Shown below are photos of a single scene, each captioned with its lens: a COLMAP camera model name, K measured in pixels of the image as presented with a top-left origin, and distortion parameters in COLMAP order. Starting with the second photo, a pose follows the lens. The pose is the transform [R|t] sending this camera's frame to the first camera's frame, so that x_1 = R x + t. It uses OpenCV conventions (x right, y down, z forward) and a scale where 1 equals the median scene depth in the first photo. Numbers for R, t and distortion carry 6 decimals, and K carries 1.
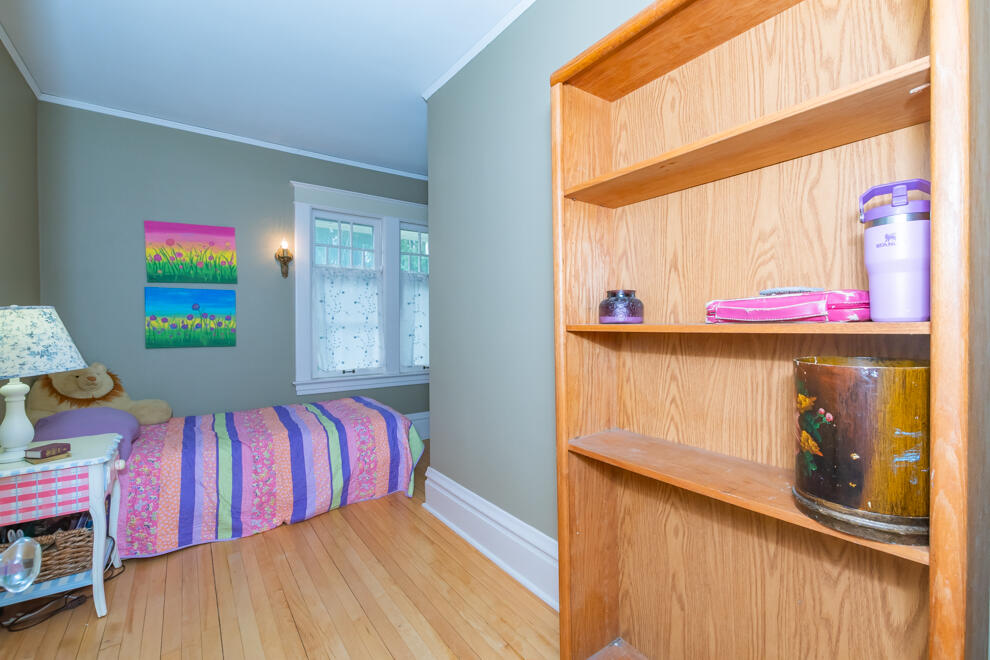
lens RADIAL K [[428.2, 0, 497.1], [0, 428.2, 328.8], [0, 0, 1]] dist [0.004342, 0.000080]
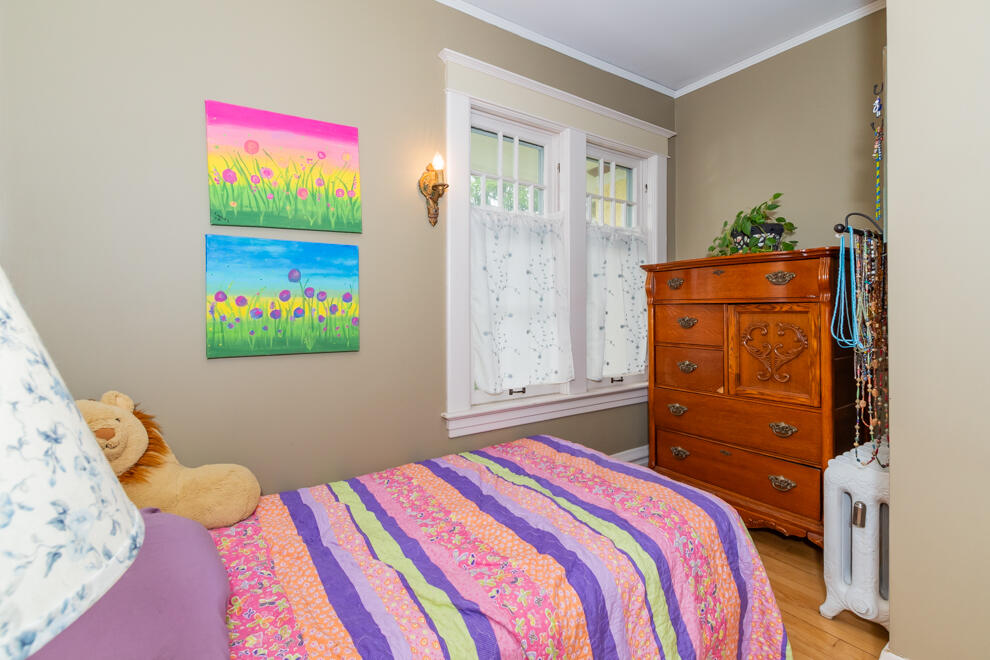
lens RADIAL K [[428.2, 0, 447.1], [0, 428.2, 309.5], [0, 0, 1]] dist [0.004342, 0.000080]
pose [[0.998594, -0.006817, -0.052571, -0.490842], [0.005706, 0.999758, -0.021260, 0.001420], [0.052704, 0.020930, 0.998391, 0.496532]]
